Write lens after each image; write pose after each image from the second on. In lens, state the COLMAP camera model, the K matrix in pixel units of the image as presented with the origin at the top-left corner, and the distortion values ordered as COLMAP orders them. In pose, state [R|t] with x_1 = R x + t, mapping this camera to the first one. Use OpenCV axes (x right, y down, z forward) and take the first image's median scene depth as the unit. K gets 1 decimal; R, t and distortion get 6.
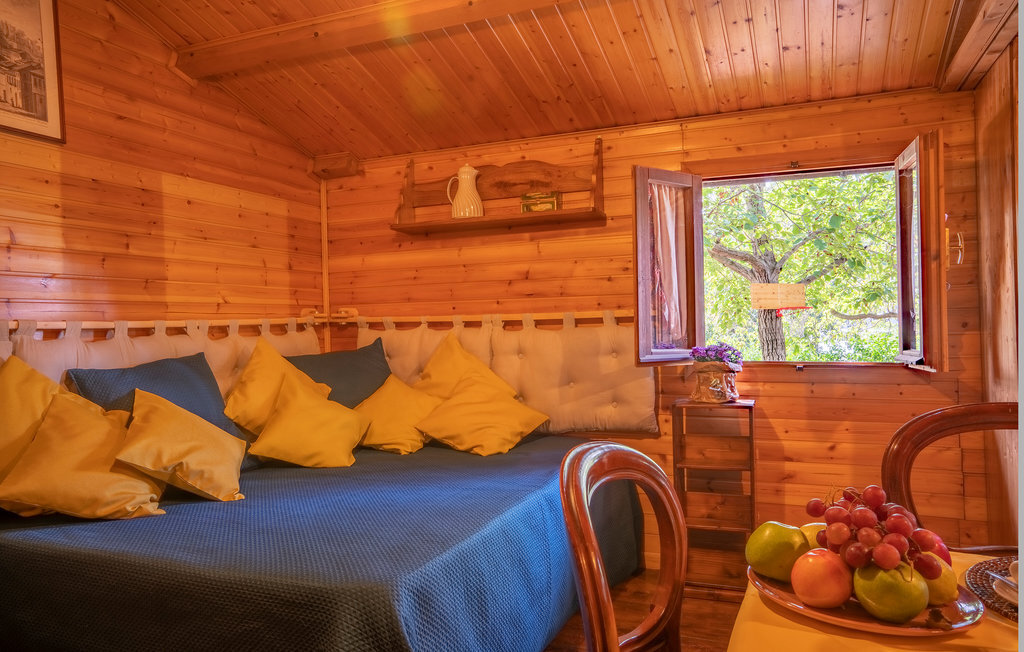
lens RADIAL K [[716.6, 0, 512.0], [0, 716.6, 326.0], [0, 0, 1]] dist [-0.052799, 0.091337]
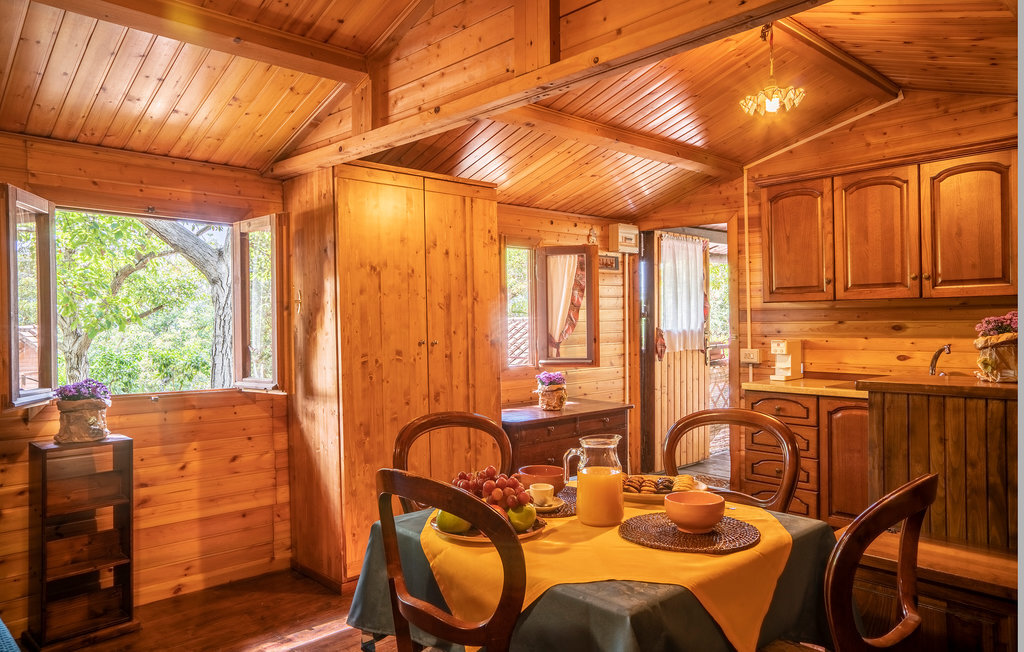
lens RADIAL K [[716.6, 0, 512.0], [0, 716.6, 326.0], [0, 0, 1]] dist [-0.052799, 0.091337]
pose [[0.387617, 0.014687, 0.921704, -0.391829], [0.000265, 0.999871, -0.016044, -0.034848], [-0.921821, 0.006463, 0.387563, 0.082445]]
